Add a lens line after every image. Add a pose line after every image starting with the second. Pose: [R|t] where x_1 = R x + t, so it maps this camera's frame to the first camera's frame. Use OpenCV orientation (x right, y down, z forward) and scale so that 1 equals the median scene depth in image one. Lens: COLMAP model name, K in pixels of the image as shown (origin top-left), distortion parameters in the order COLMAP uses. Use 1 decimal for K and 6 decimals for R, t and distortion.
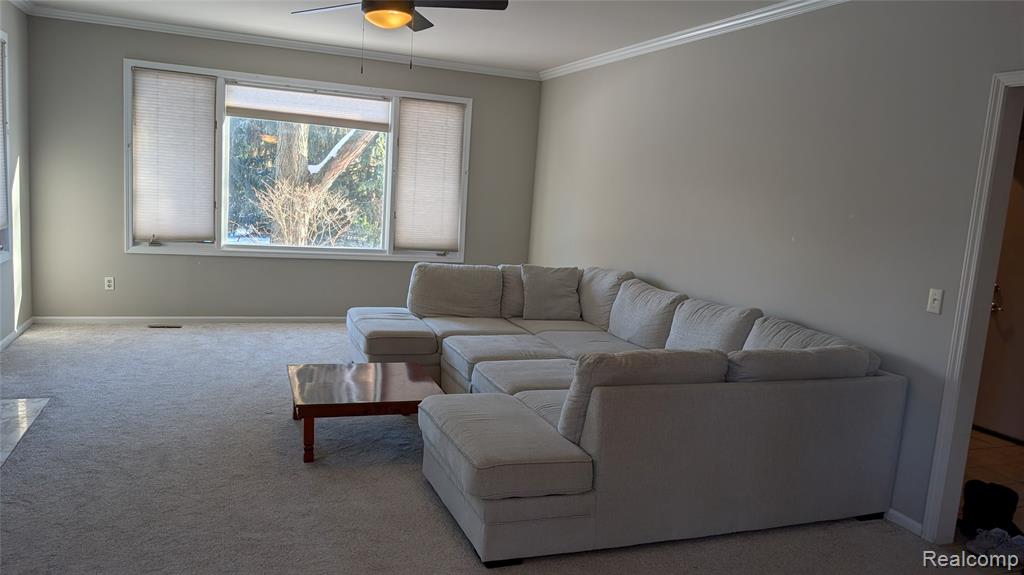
lens RADIAL K [[751.2, 0, 511.6], [0, 751.2, 287.4], [0, 0, 1]] dist [0.038528, -0.046145]
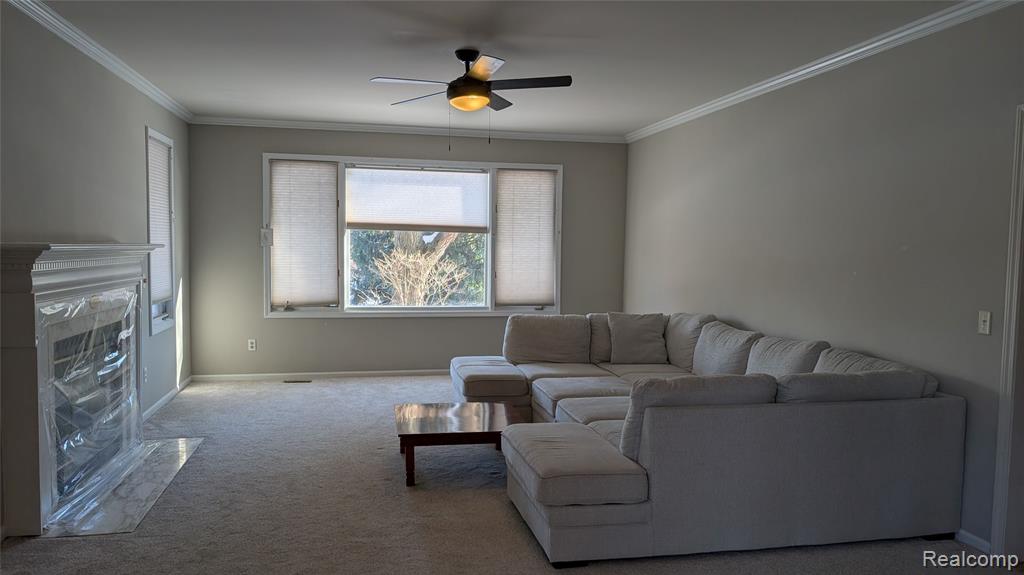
lens RADIAL K [[751.2, 0, 506.6], [0, 751.2, 289.4], [0, 0, 1]] dist [0.038528, -0.046145]
pose [[0.984995, -0.045462, -0.166487, 0.060382], [0.031461, 0.995816, -0.085791, 0.028424], [0.169691, 0.079266, 0.982304, -0.093735]]
